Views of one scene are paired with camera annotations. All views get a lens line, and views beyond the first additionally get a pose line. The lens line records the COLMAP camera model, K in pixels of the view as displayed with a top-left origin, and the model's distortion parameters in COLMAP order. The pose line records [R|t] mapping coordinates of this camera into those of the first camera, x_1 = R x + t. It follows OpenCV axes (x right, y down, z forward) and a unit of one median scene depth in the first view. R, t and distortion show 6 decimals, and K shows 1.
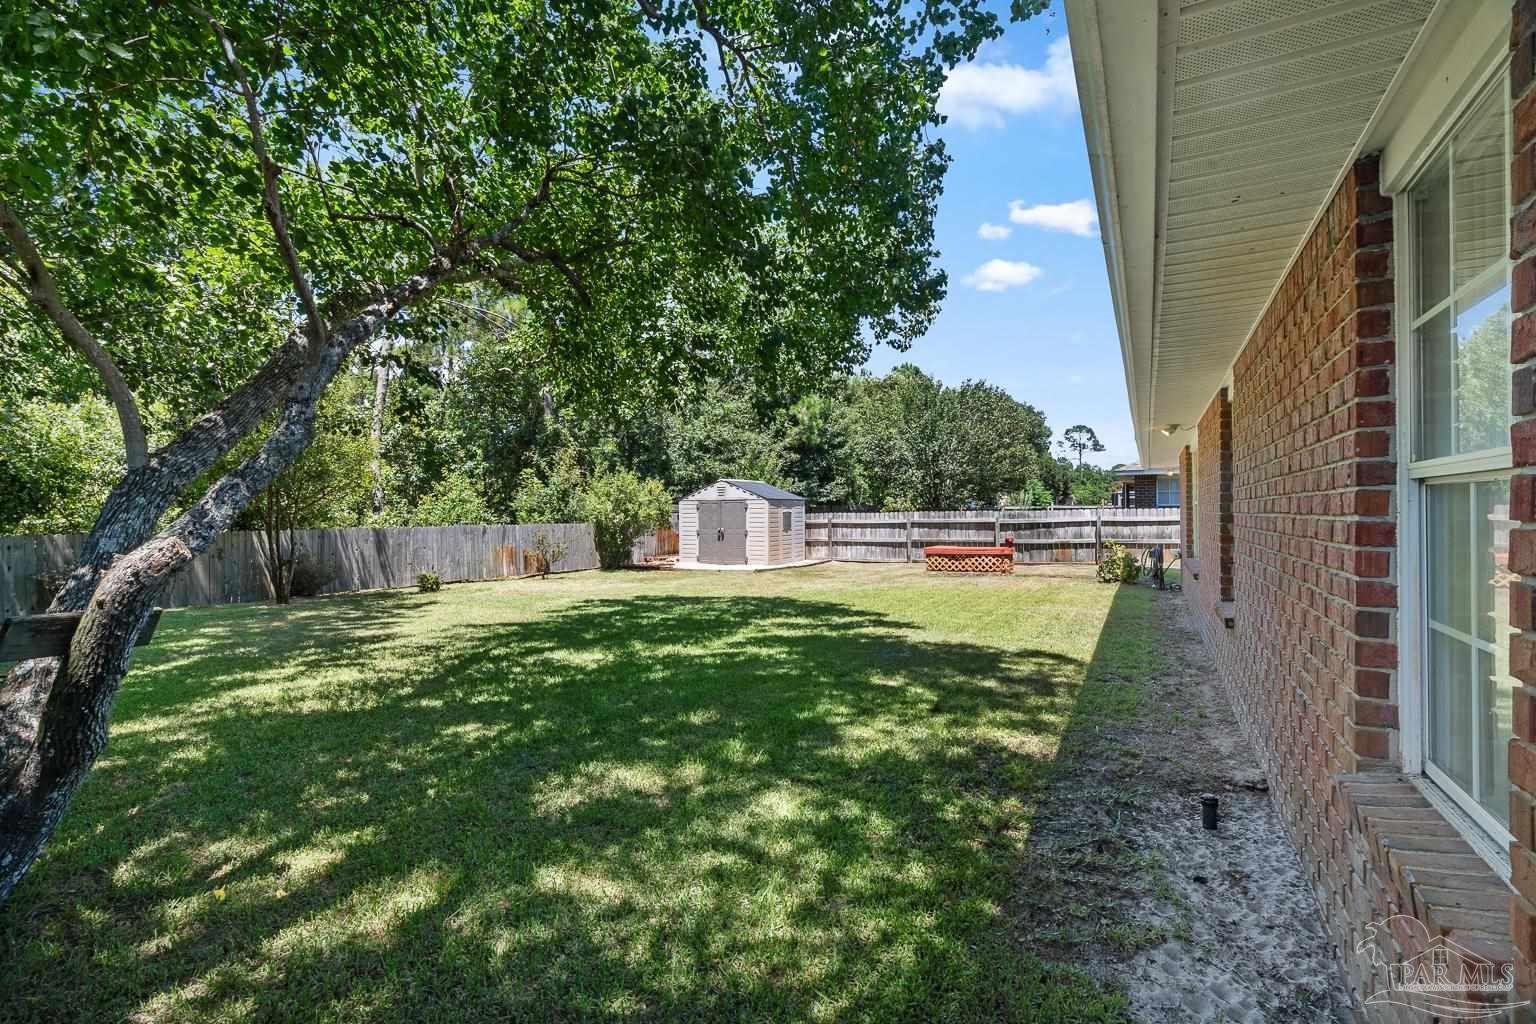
lens RADIAL K [[706.2, 0, 763.3], [0, 706.2, 517.5], [0, 0, 1]] dist [0.000065, -0.000529]
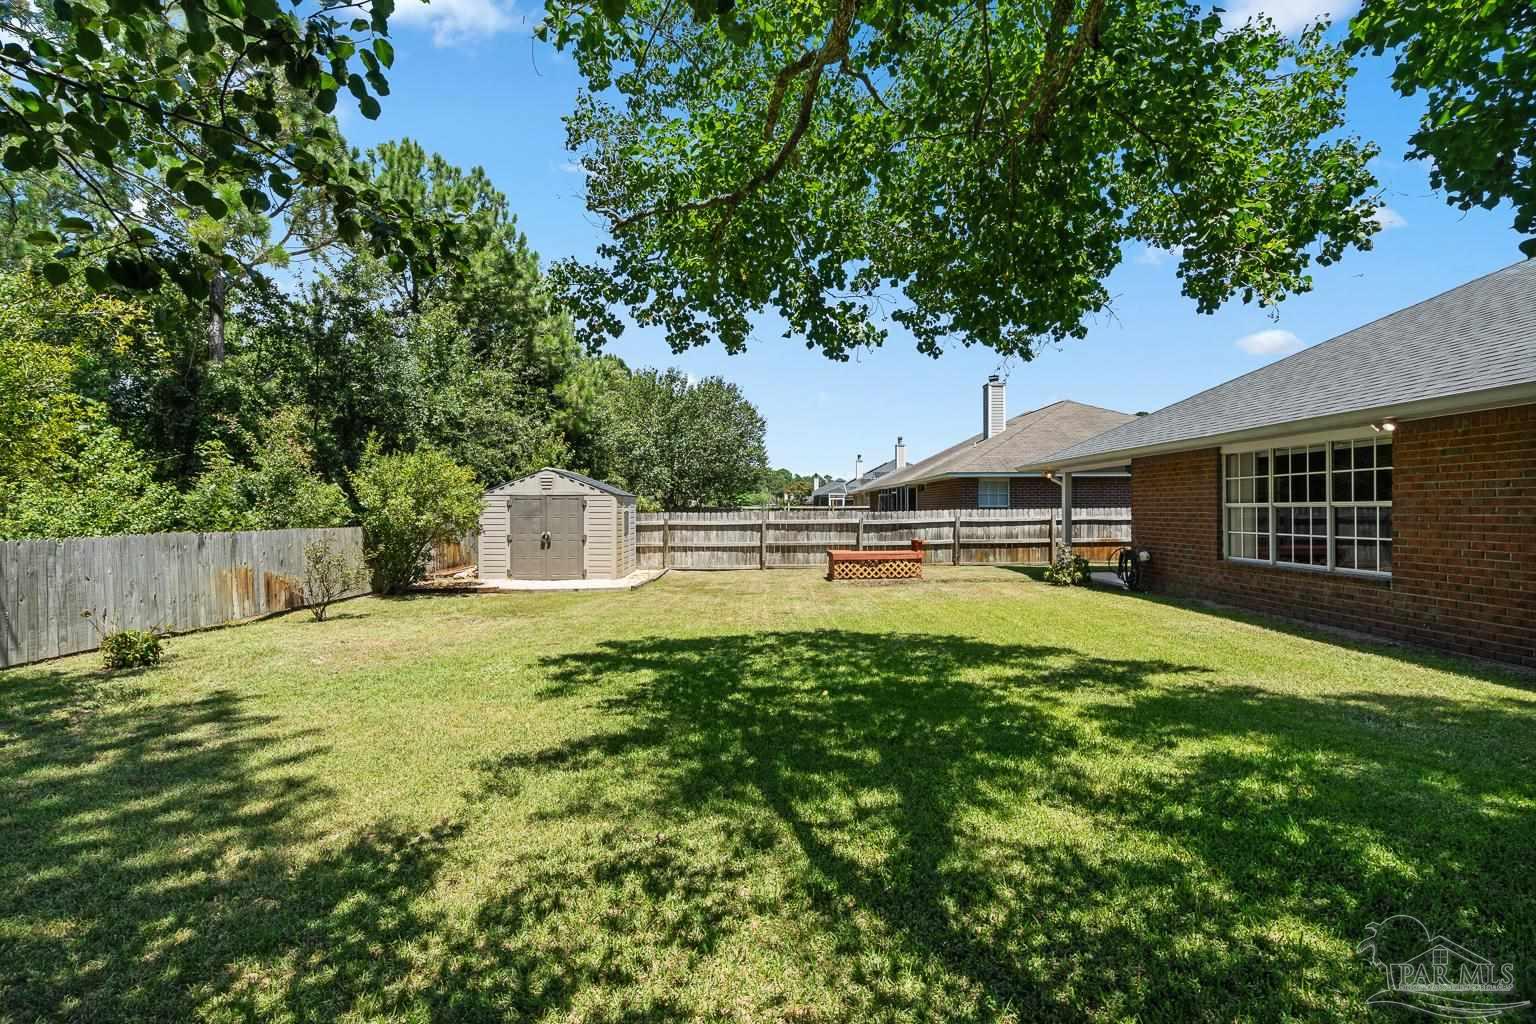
lens RADIAL K [[696.2, 0, 757.8], [0, 696.2, 506.4], [0, 0, 1]] dist [-0.003293, -0.000882]
pose [[0.877125, 0.007780, 0.480199, -0.217986], [-0.000330, 0.999878, -0.015597, -0.001186], [-0.480262, 0.013523, 0.877021, 0.237191]]
